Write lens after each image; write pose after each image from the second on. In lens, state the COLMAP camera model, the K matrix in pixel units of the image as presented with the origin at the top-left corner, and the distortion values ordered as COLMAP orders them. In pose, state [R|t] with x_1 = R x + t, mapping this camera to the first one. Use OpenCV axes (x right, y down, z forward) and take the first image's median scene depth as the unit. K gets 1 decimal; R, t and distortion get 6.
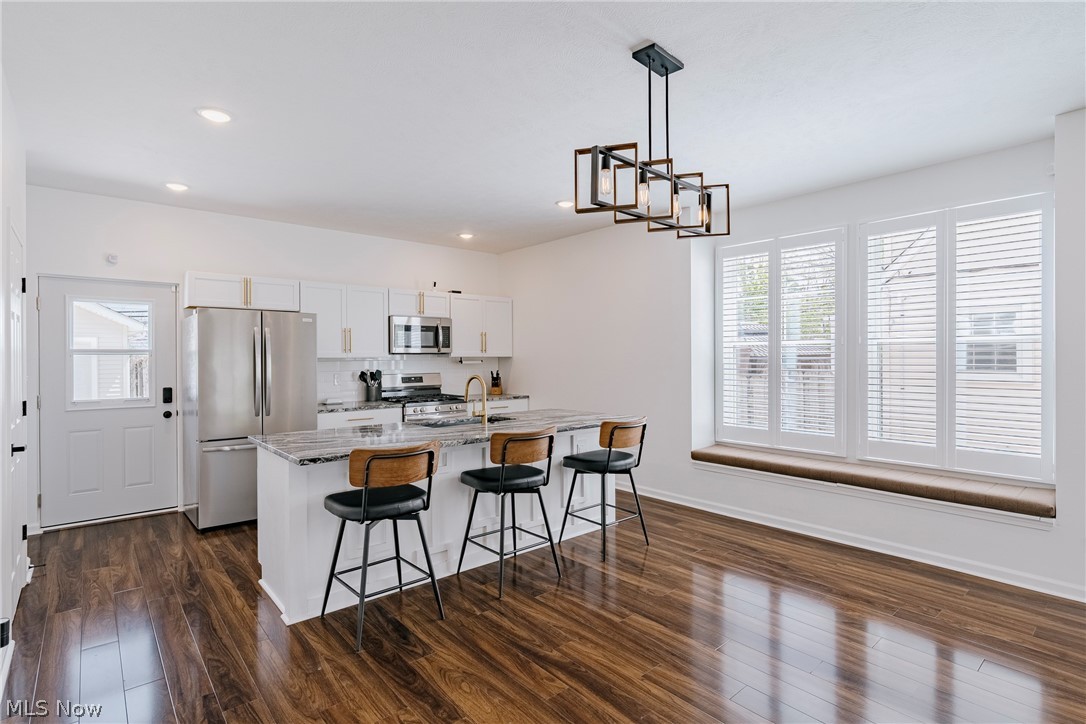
lens RADIAL K [[528.1, 0, 546.3], [0, 528.1, 359.4], [0, 0, 1]] dist [-0.002338, 0.000722]
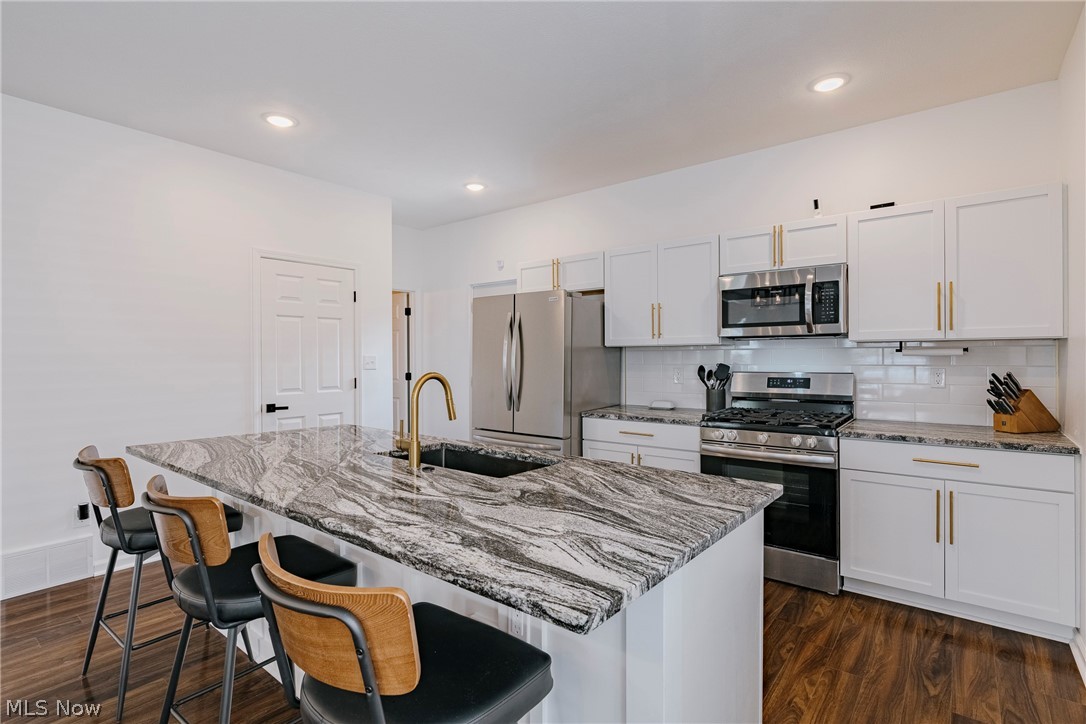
lens RADIAL K [[528.1, 0, 546.2], [0, 528.1, 364.2], [0, 0, 1]] dist [-0.002338, 0.000722]
pose [[0.186780, 0.016060, -0.982270, 0.269474], [-0.000152, 0.999867, 0.016319, 0.009559], [0.982402, -0.002899, 0.186758, 0.651617]]
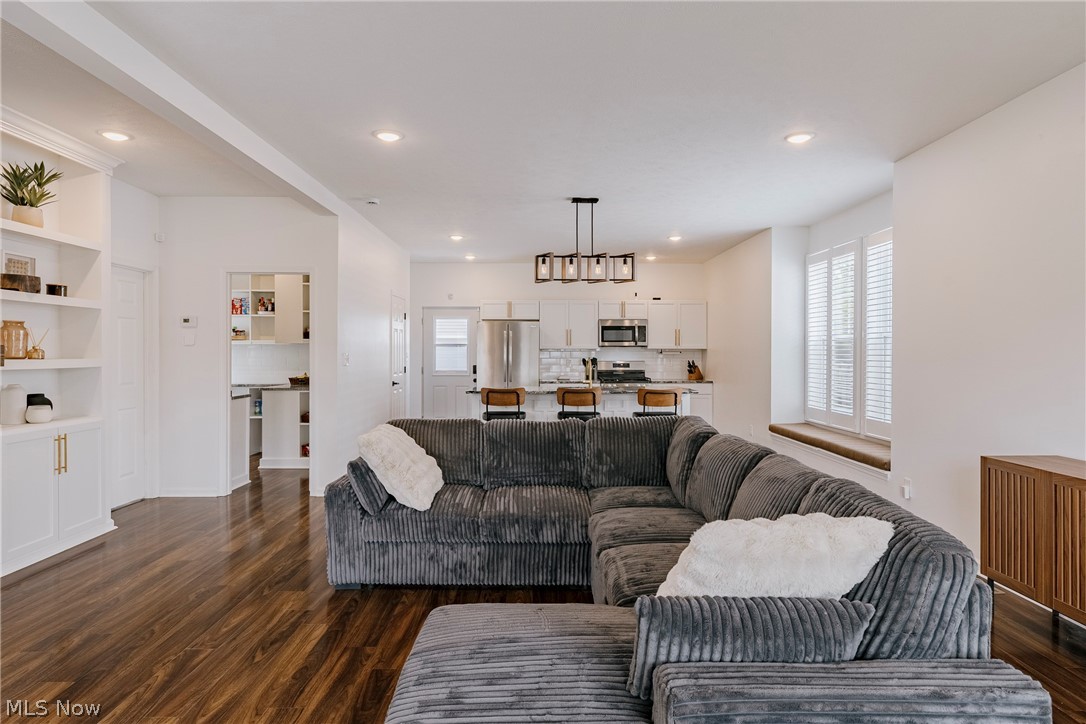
lens RADIAL K [[610.1, 0, 546.3], [0, 610.1, 353.9], [0, 0, 1]] dist [0.000607, -0.000840]
pose [[0.771017, 0.006920, -0.636777, 0.618048], [-0.006971, 0.999973, 0.002426, 0.006603], [0.636776, 0.002568, 0.771045, -0.348026]]
